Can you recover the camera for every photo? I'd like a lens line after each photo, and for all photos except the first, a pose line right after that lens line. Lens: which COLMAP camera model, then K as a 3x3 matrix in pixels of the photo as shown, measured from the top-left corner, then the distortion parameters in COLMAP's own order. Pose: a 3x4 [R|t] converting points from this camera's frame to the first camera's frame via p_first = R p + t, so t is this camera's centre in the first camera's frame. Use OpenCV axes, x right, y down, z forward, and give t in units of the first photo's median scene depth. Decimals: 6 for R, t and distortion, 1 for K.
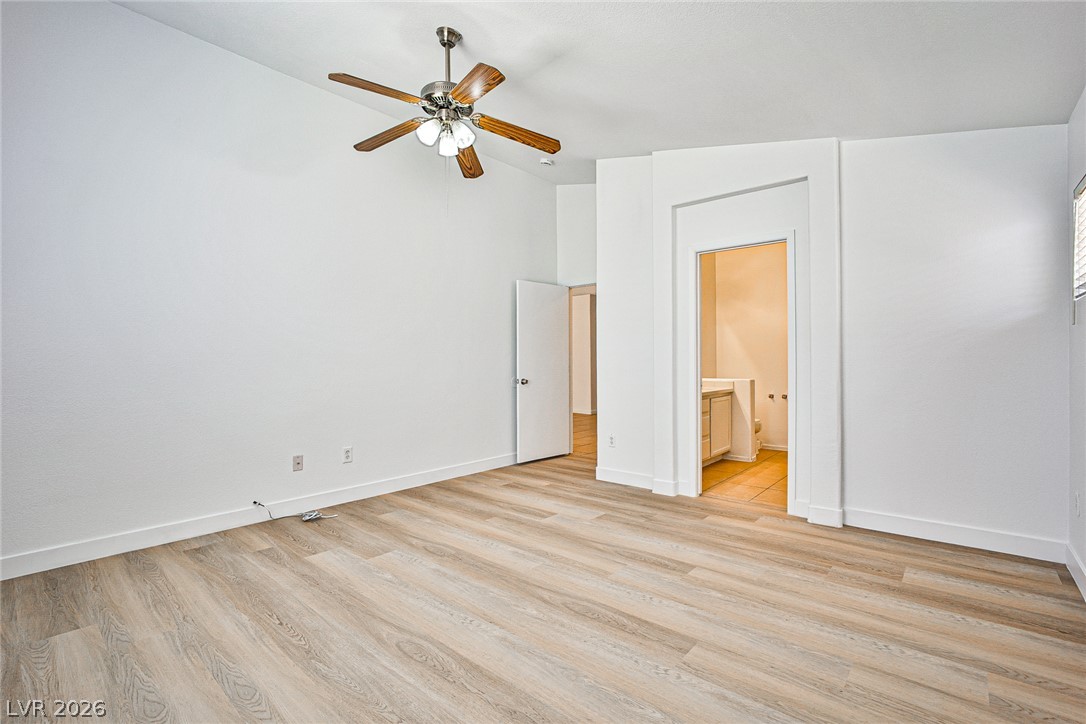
lens RADIAL K [[488.4, 0, 543.6], [0, 488.4, 362.9], [0, 0, 1]] dist [-0.022783, 0.003780]
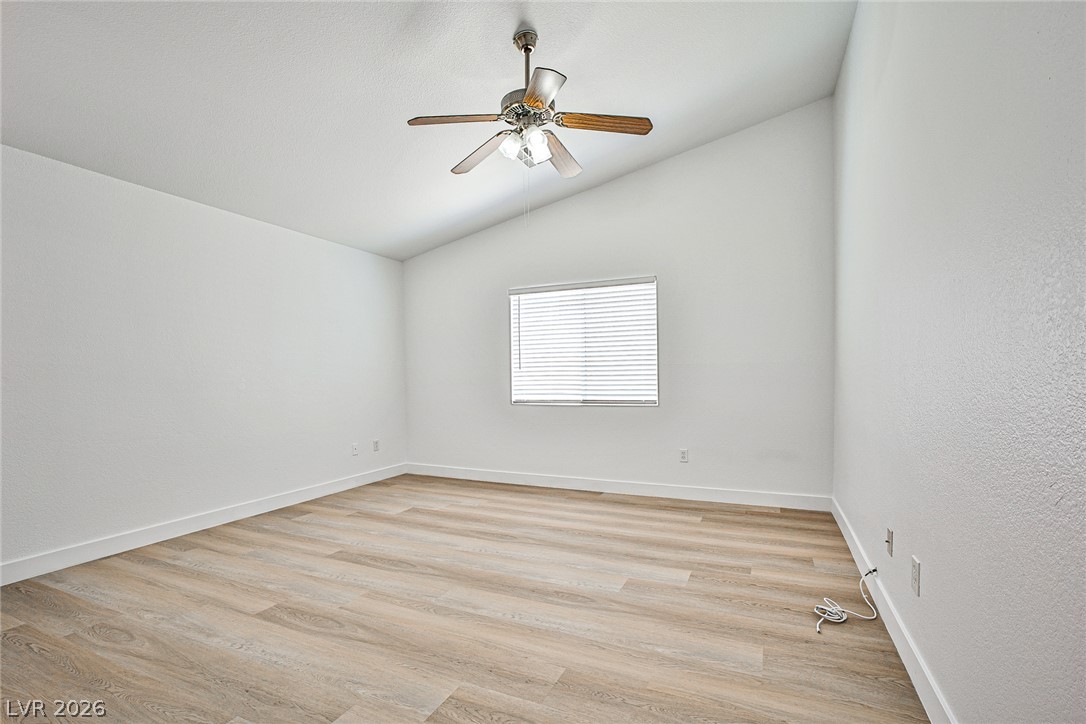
lens RADIAL K [[488.4, 0, 544.1], [0, 488.4, 365.0], [0, 0, 1]] dist [-0.022783, 0.003780]
pose [[-0.958156, 0.010504, -0.286055, 0.061377], [0.015990, 0.999730, -0.016849, 0.003639], [0.285801, -0.020718, -0.958065, 1.883035]]
